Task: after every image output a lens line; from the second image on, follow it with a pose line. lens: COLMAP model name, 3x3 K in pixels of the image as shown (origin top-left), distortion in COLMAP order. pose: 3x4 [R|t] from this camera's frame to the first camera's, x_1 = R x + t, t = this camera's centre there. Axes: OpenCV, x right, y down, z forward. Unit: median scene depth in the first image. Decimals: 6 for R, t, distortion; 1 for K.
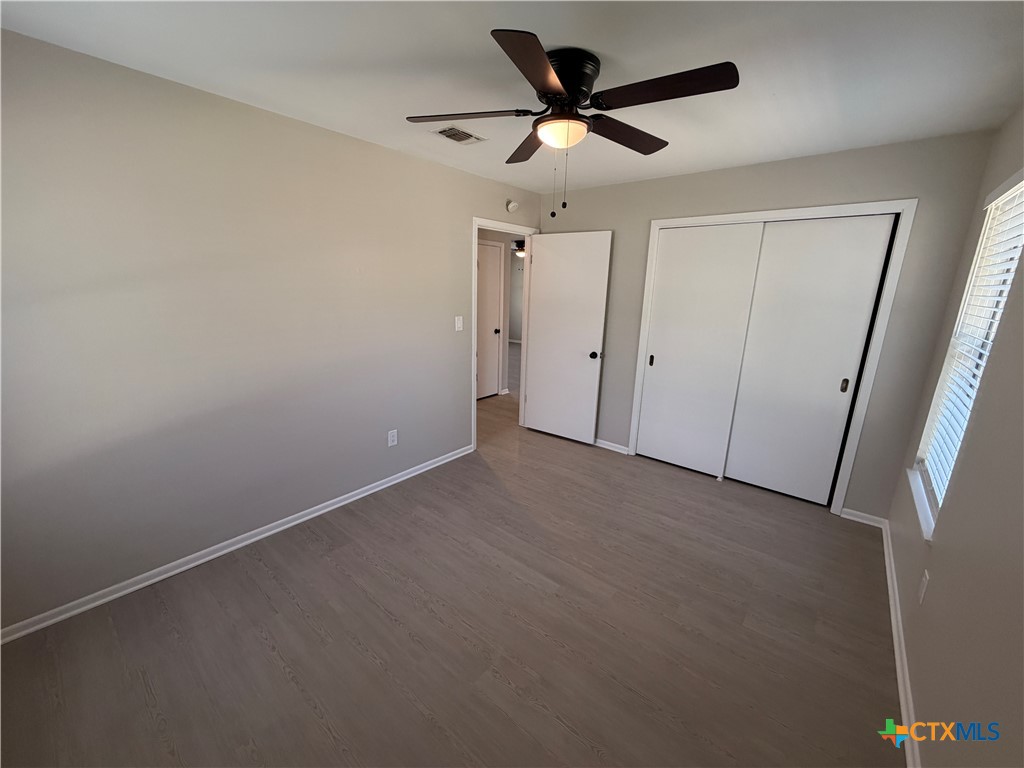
lens RADIAL K [[407.8, 0, 509.3], [0, 407.8, 385.4], [0, 0, 1]] dist [-0.000203, 0.000385]
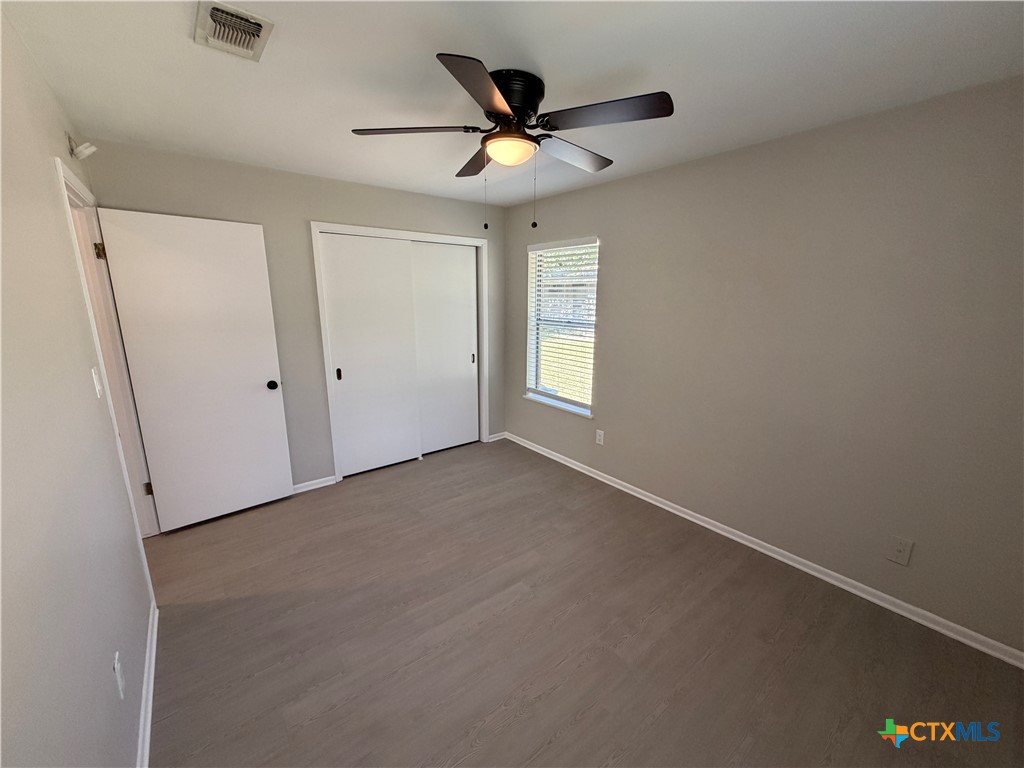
lens RADIAL K [[407.8, 0, 509.3], [0, 407.8, 385.4], [0, 0, 1]] dist [-0.000203, 0.000385]
pose [[0.203995, -0.234123, 0.950564, -0.571784], [0.235163, 0.954271, 0.184569, -0.145055], [-0.950308, 0.185887, 0.249723, 0.502789]]
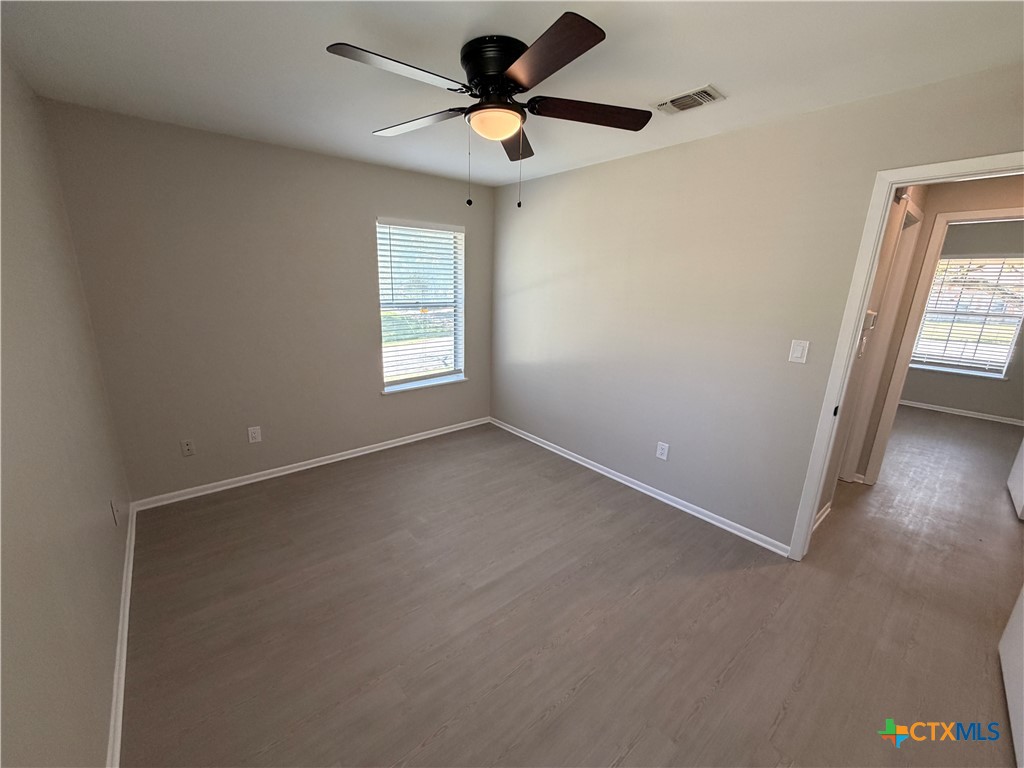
lens RADIAL K [[407.8, 0, 509.3], [0, 407.8, 385.4], [0, 0, 1]] dist [-0.000203, 0.000385]
pose [[-0.175836, 0.219639, -0.959604, 0.700714], [-0.263960, 0.928576, 0.260905, -0.177383], [0.948371, 0.299174, -0.105301, 0.773831]]
